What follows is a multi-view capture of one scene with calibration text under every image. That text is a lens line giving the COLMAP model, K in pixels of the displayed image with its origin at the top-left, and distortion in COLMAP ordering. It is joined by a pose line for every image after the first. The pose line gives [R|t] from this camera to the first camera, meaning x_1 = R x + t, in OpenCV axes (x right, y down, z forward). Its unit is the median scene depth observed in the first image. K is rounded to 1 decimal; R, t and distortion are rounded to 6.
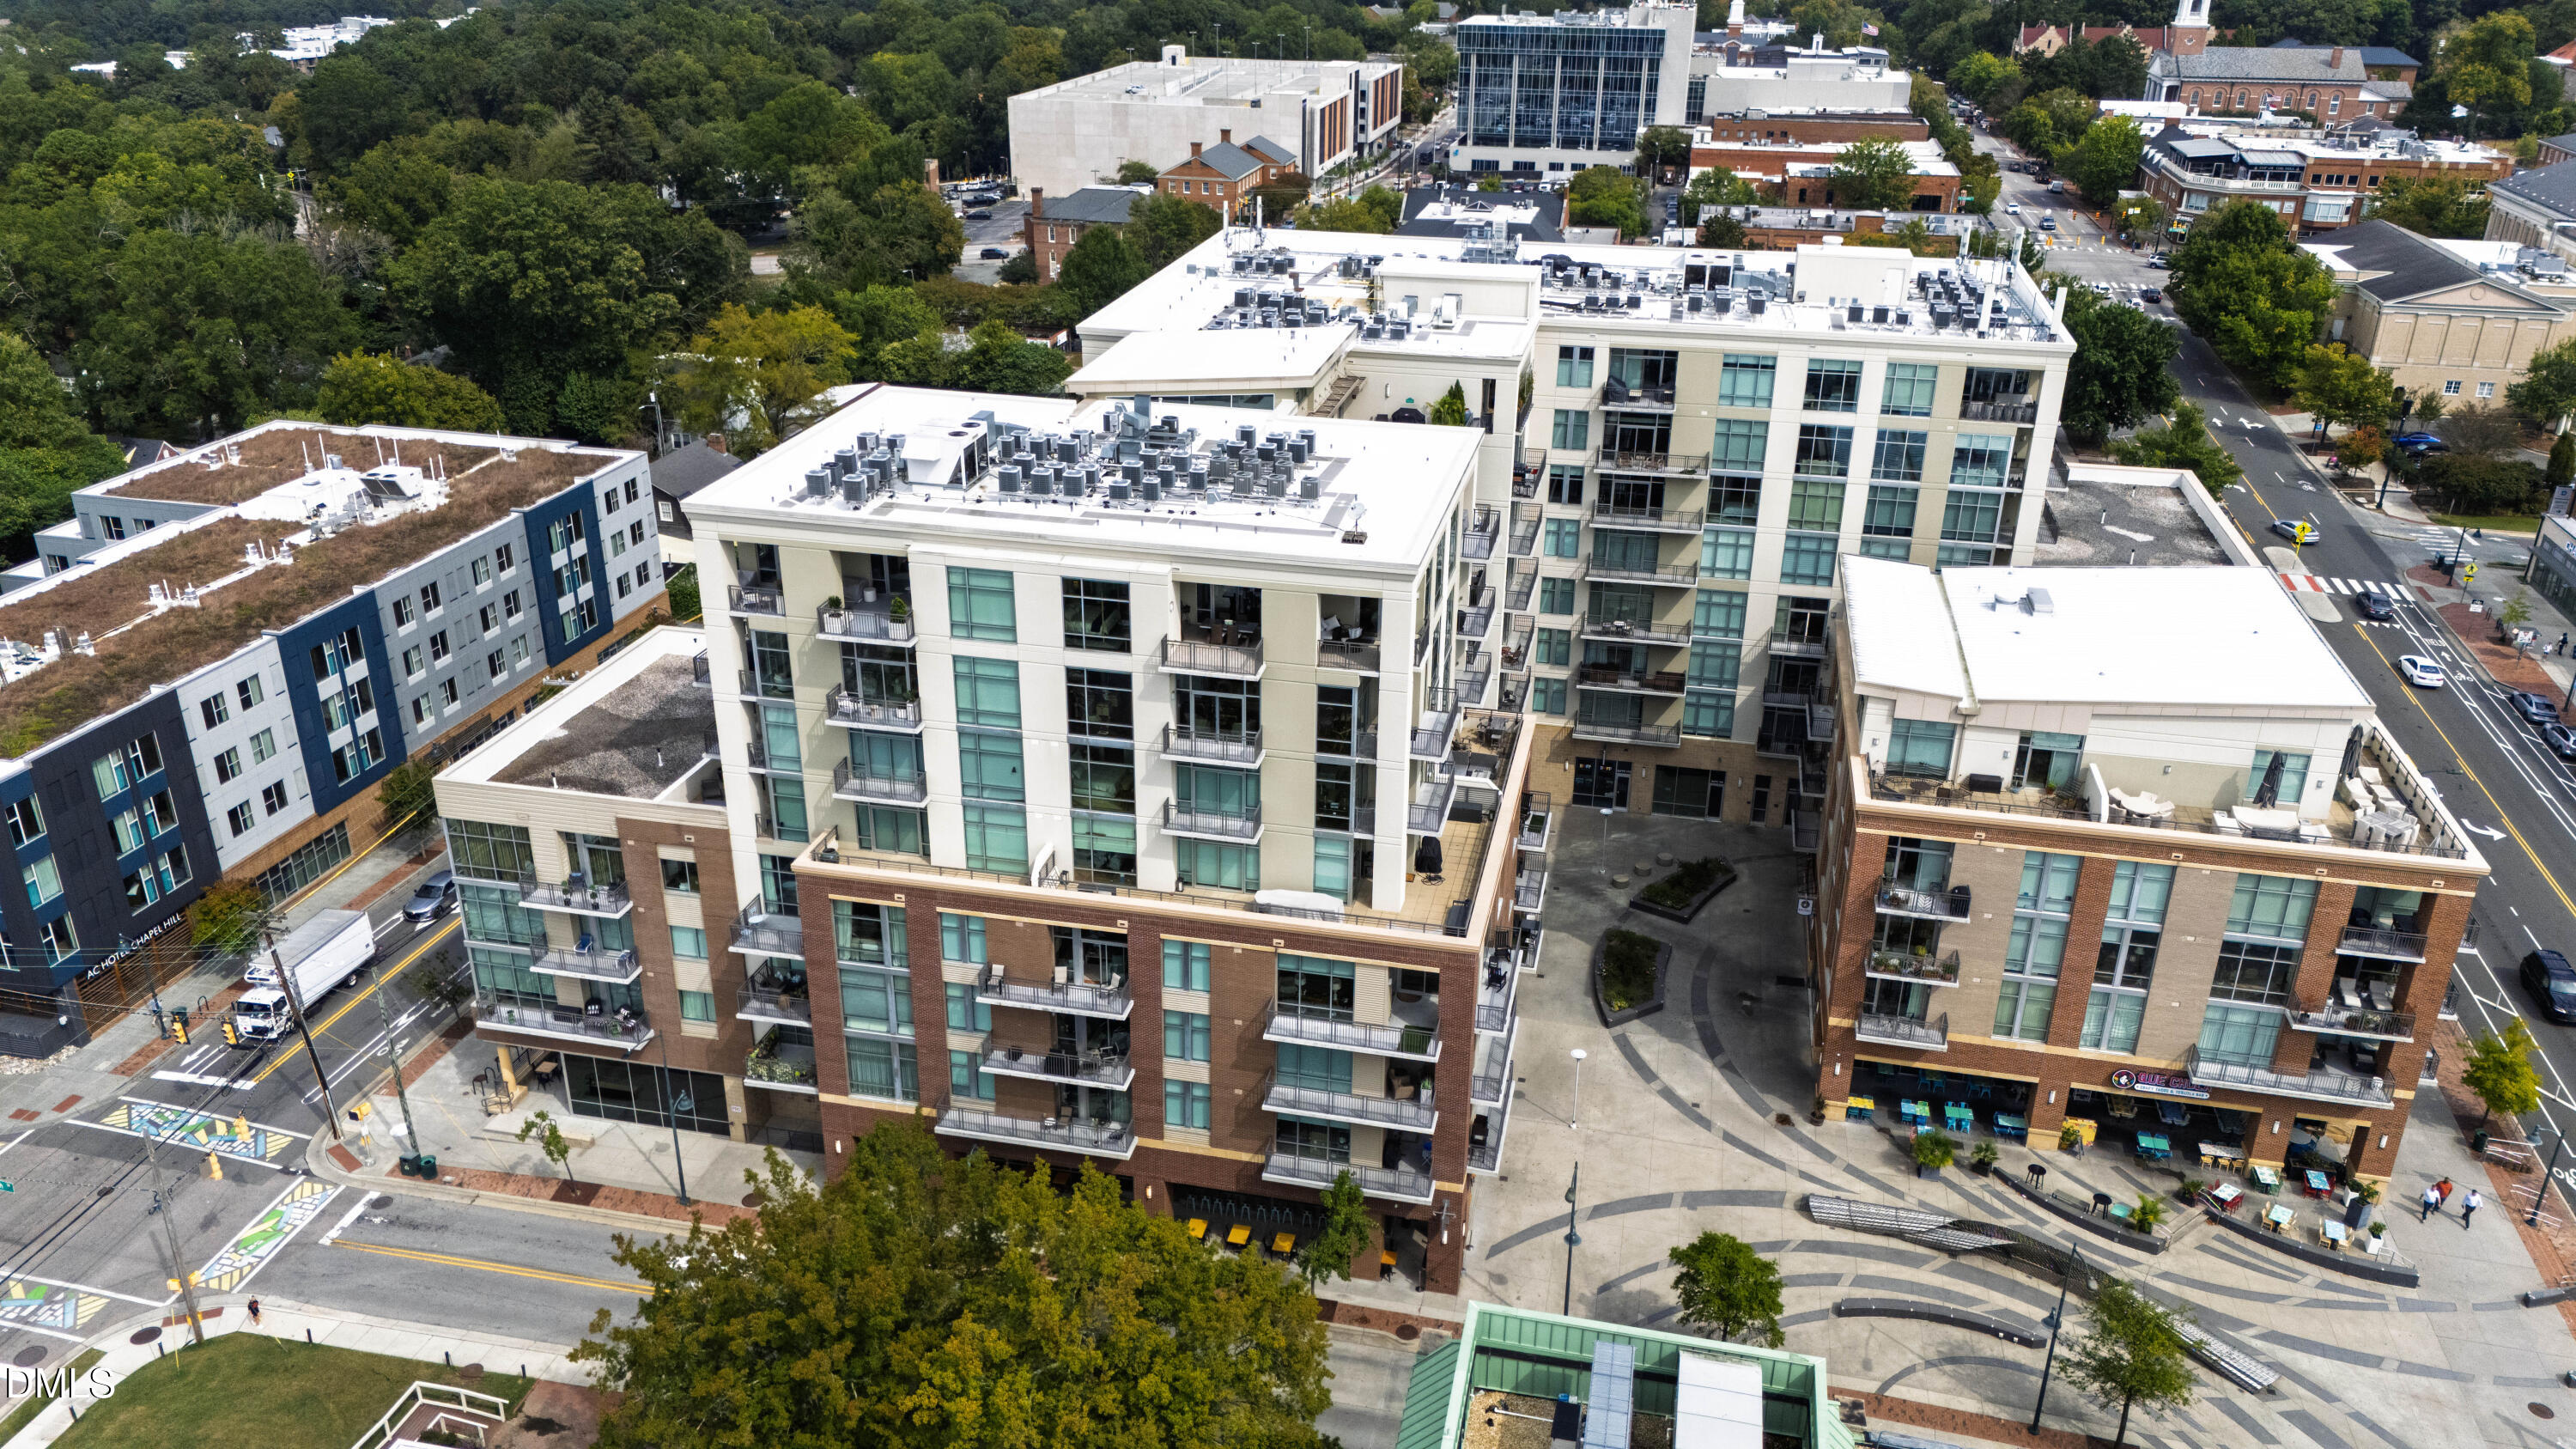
lens RADIAL K [[1890.8, 0, 1288.0], [0, 1890.8, 724.5], [0, 0, 1]] dist [0.062890, -0.045450]
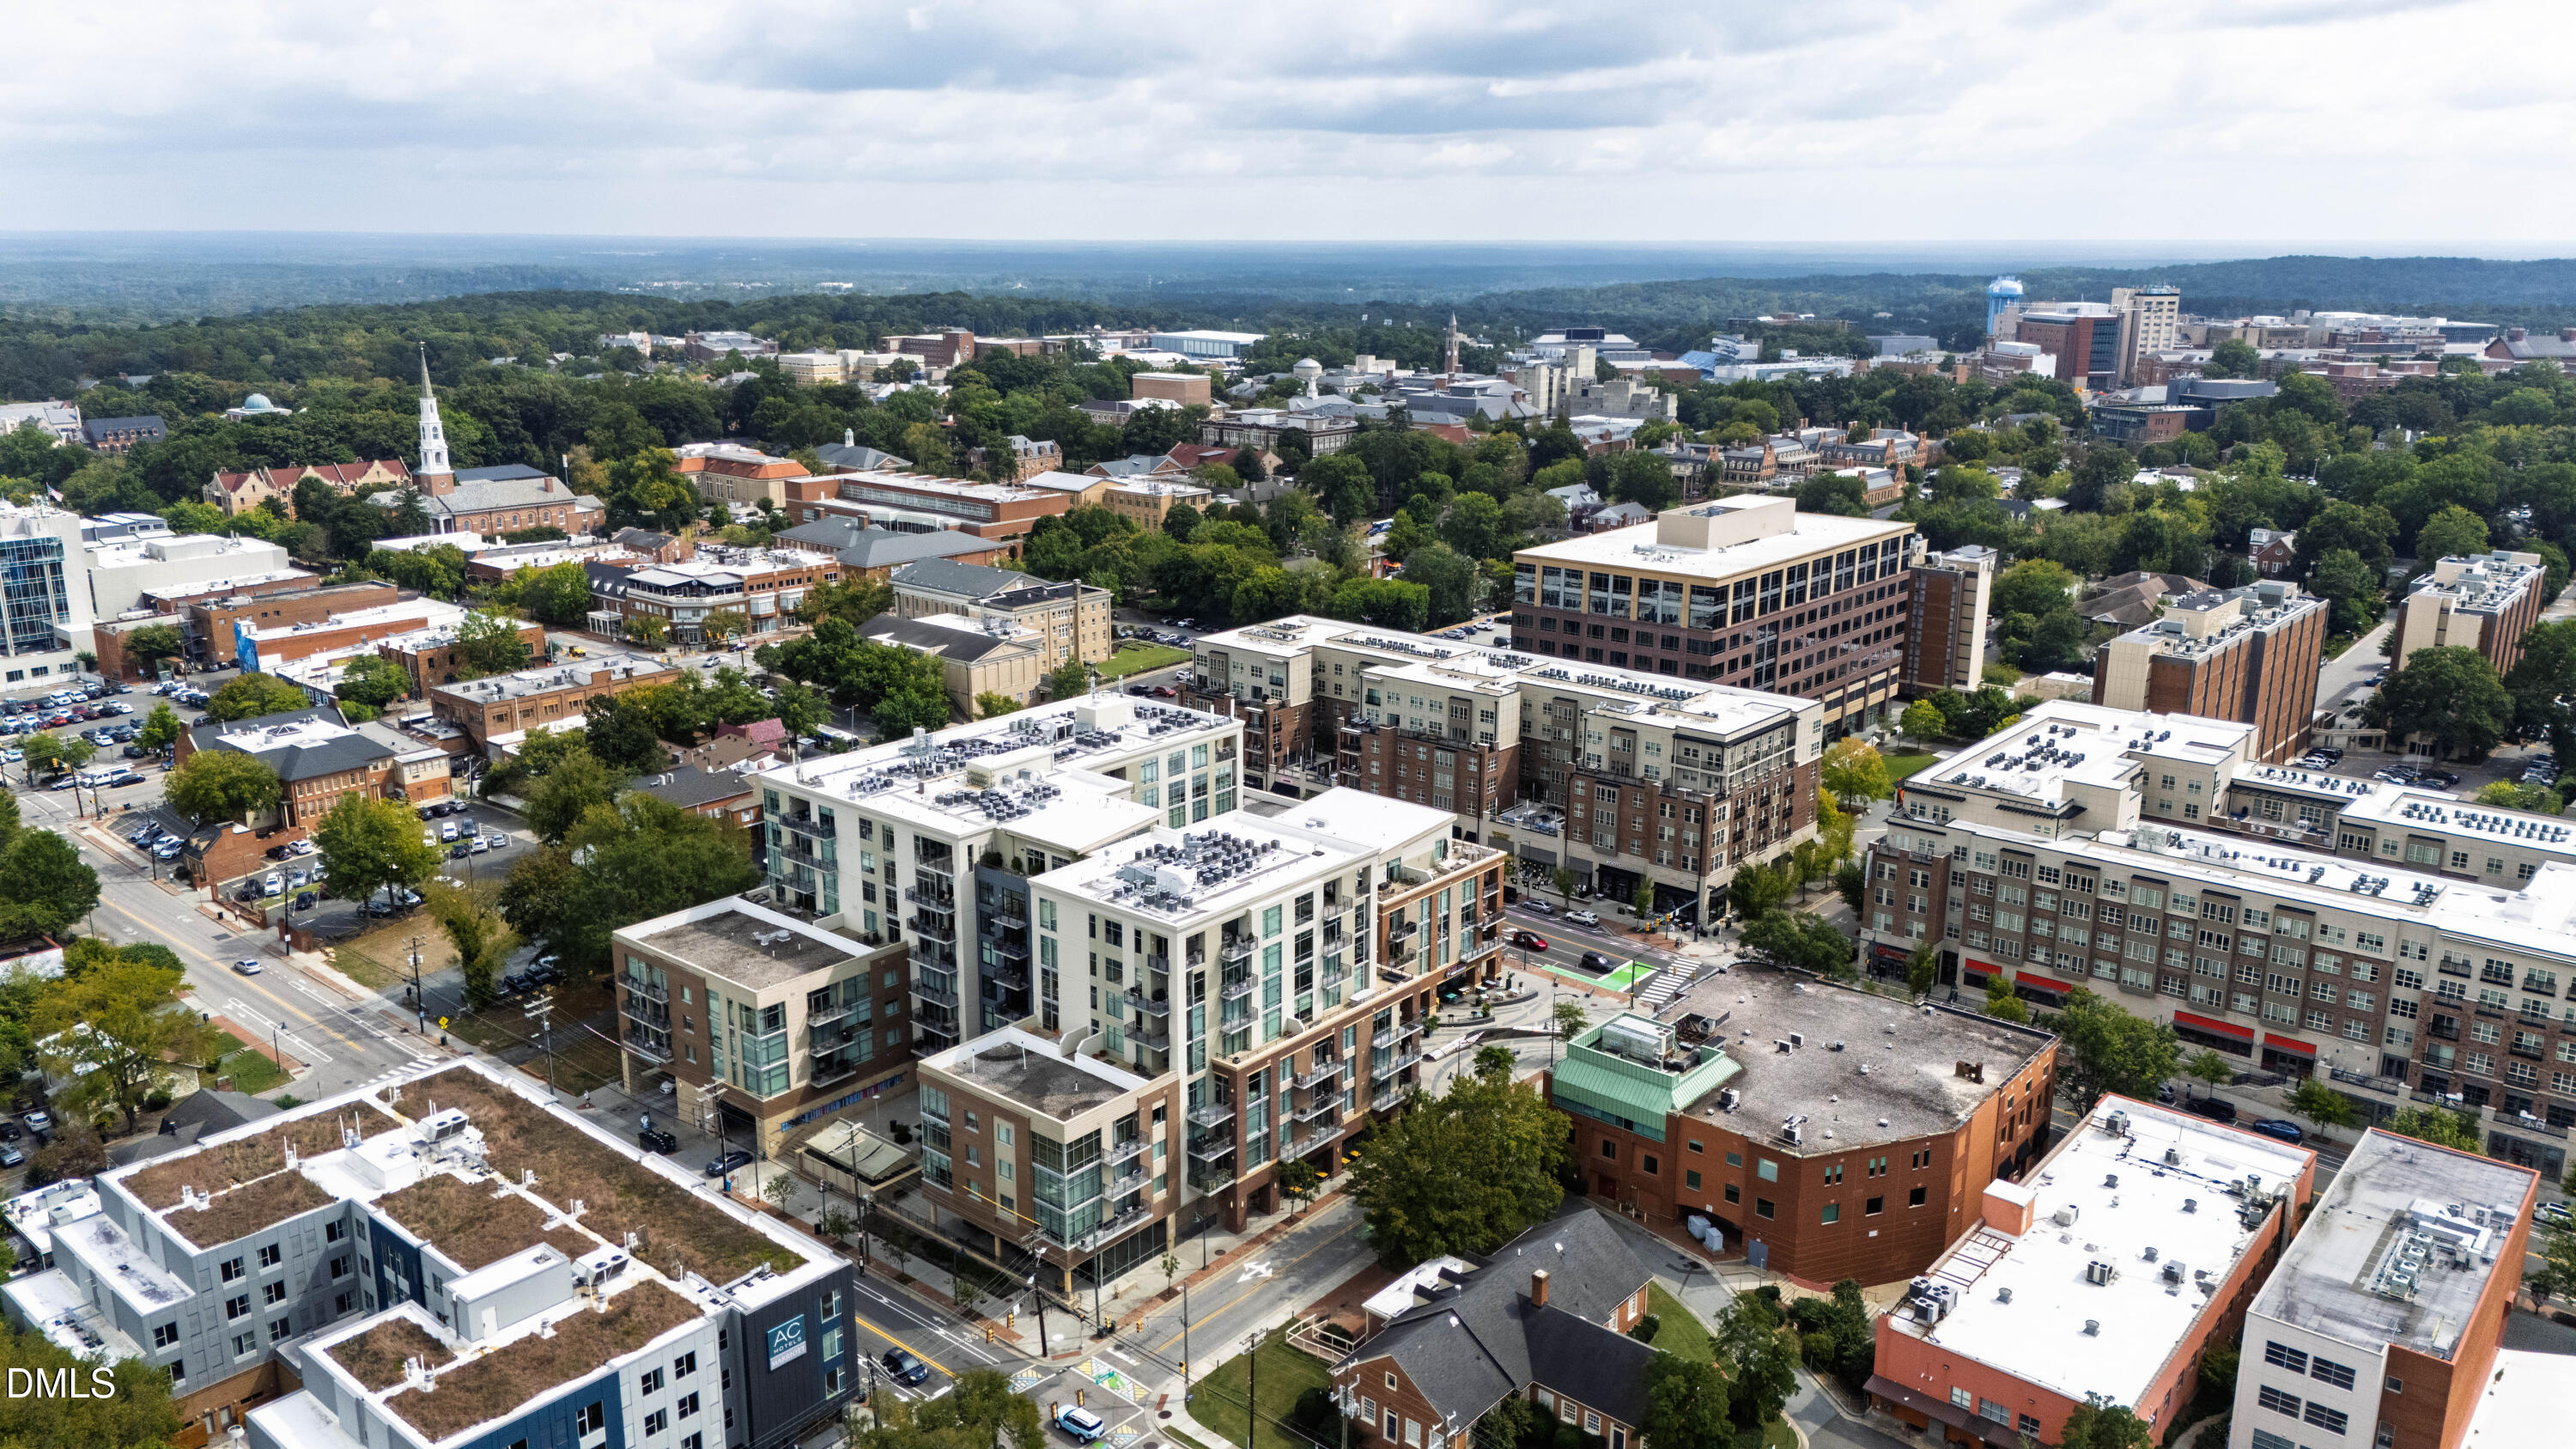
lens RADIAL K [[1890.8, 0, 1288.0], [0, 1890.8, 724.5], [0, 0, 1]] dist [0.062890, -0.045450]
pose [[0.466587, -0.231136, 0.853741, -1.540711], [0.362332, 0.930490, 0.053893, -0.300563], [-0.806853, 0.284192, 0.517902, -0.231619]]
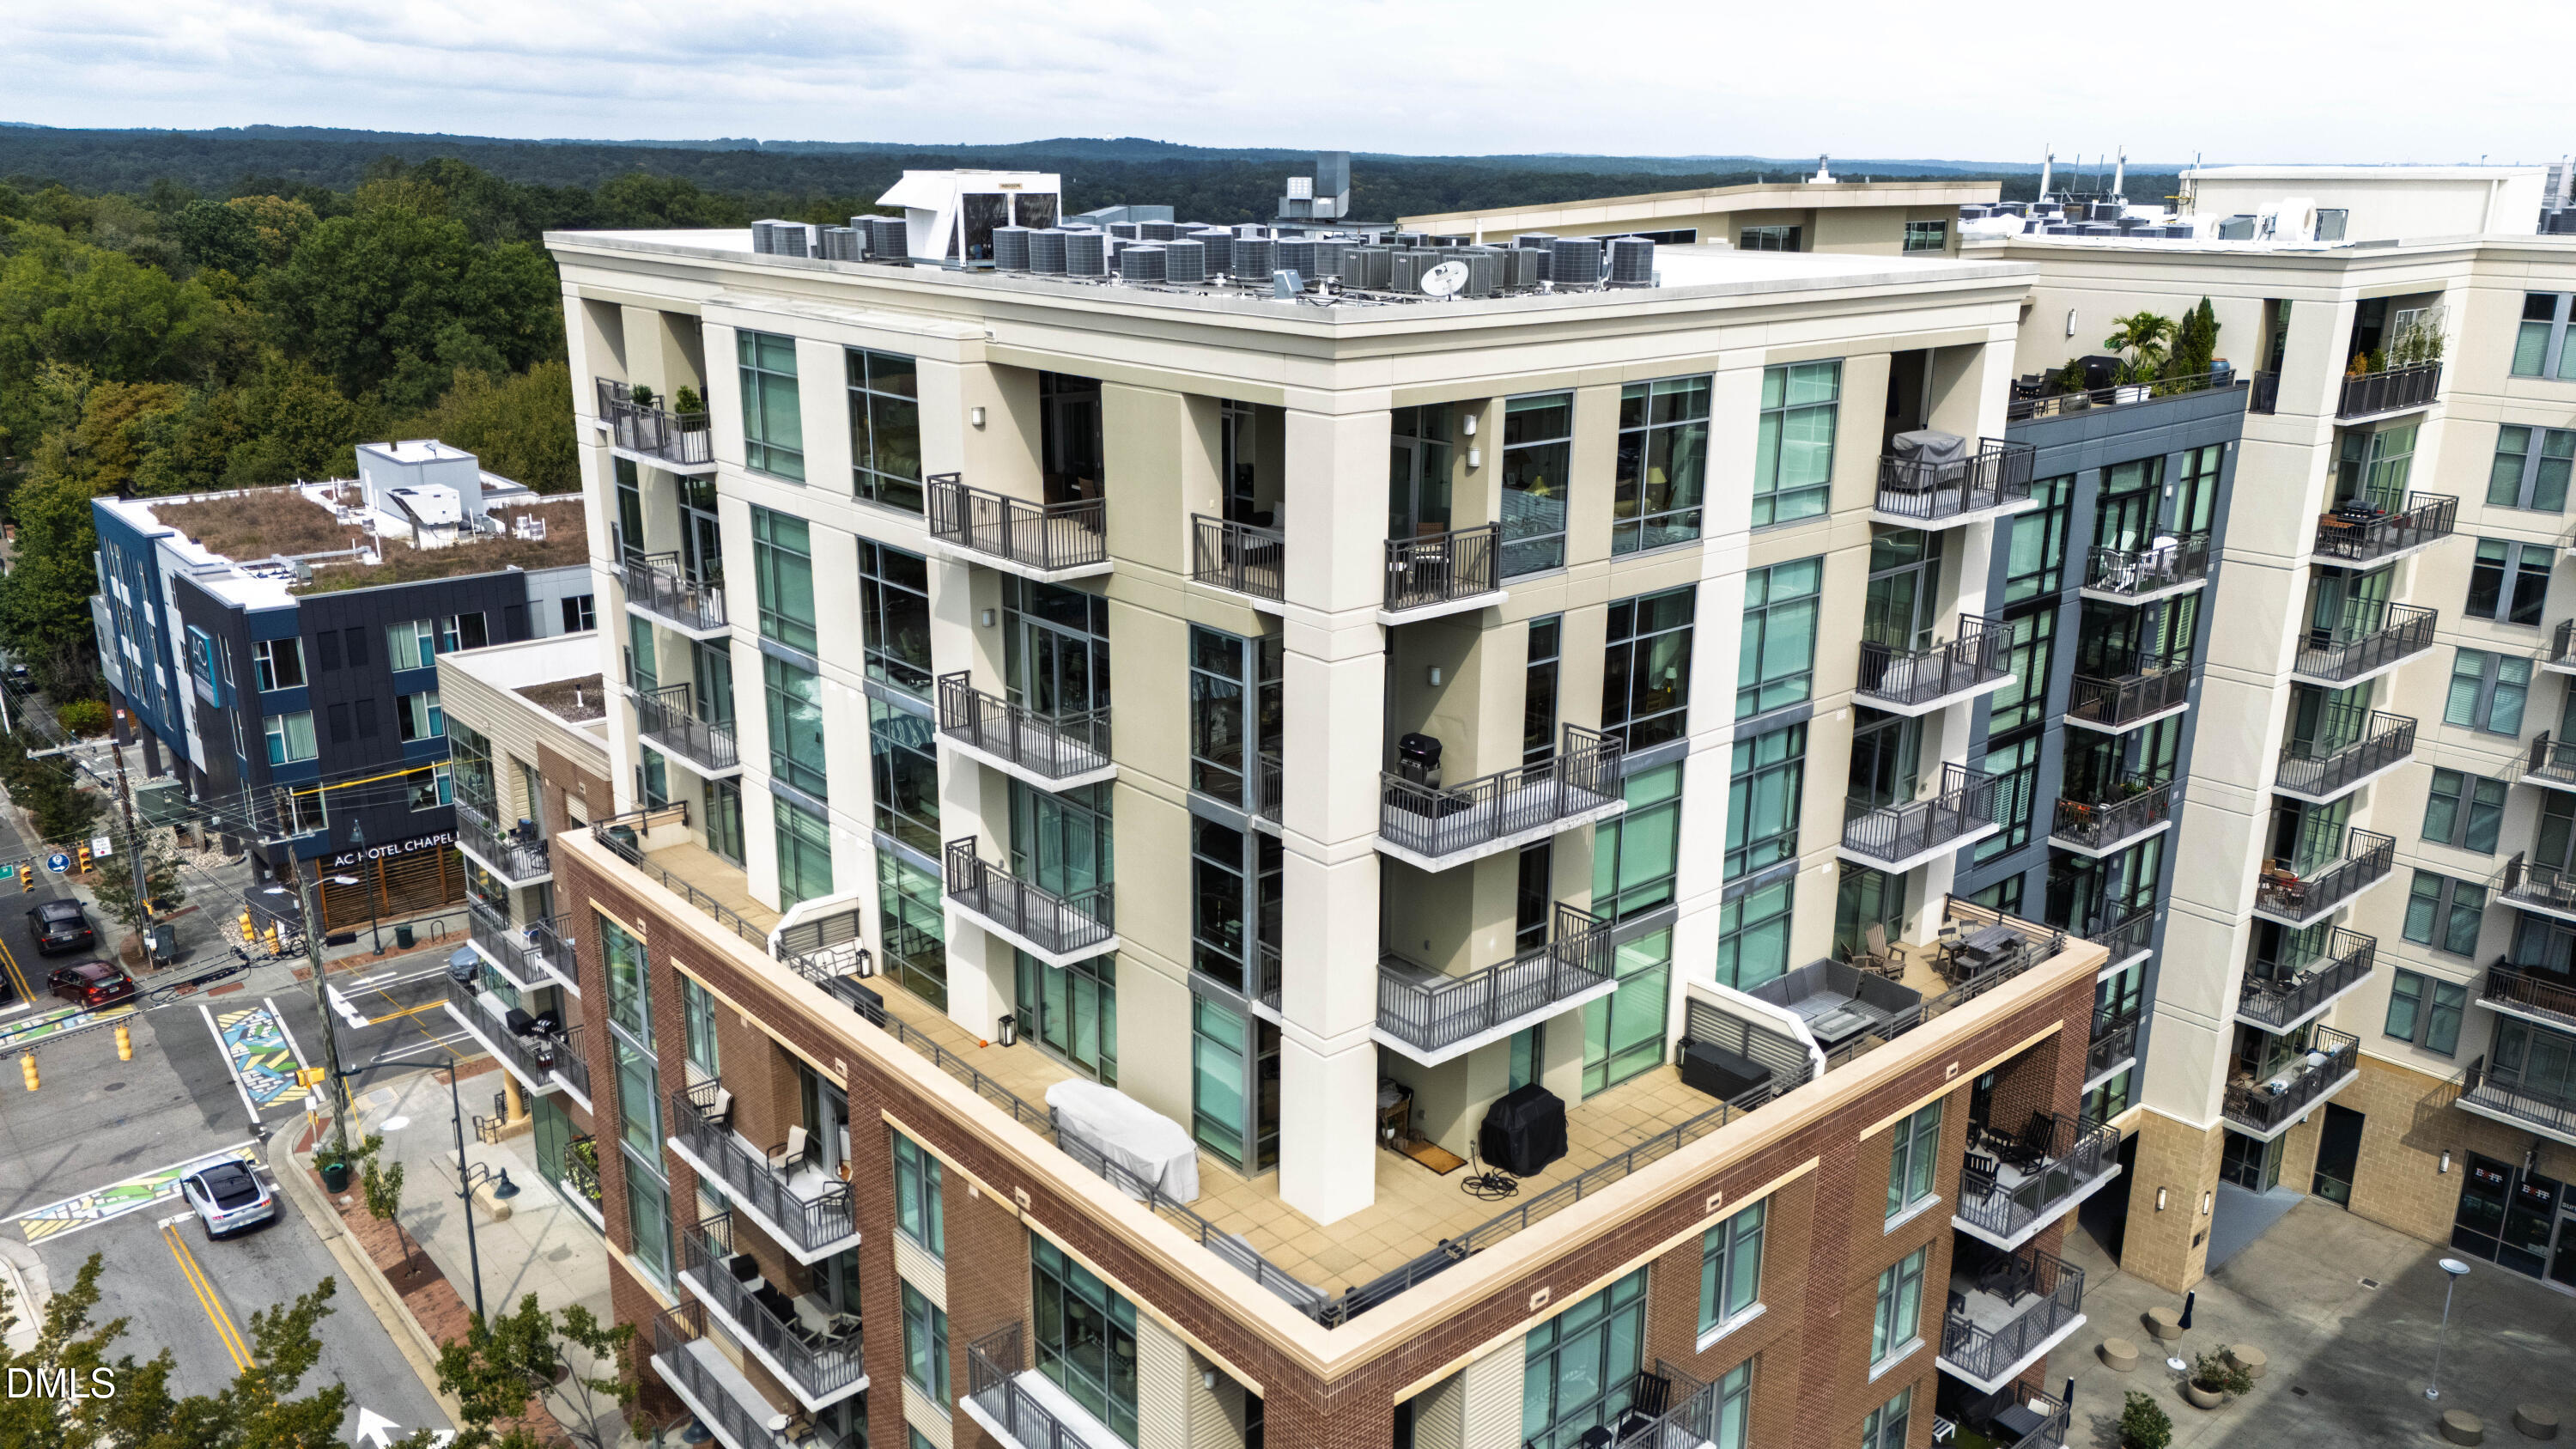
lens RADIAL K [[1903.4, 0, 1291.1], [0, 1903.4, 716.8], [0, 0, 1]] dist [0.064062, -0.056532]
pose [[0.804688, 0.164664, -0.570406, 0.203871], [-0.241031, 0.968636, -0.060403, 0.014271], [0.542569, 0.186091, 0.819139, 0.472458]]
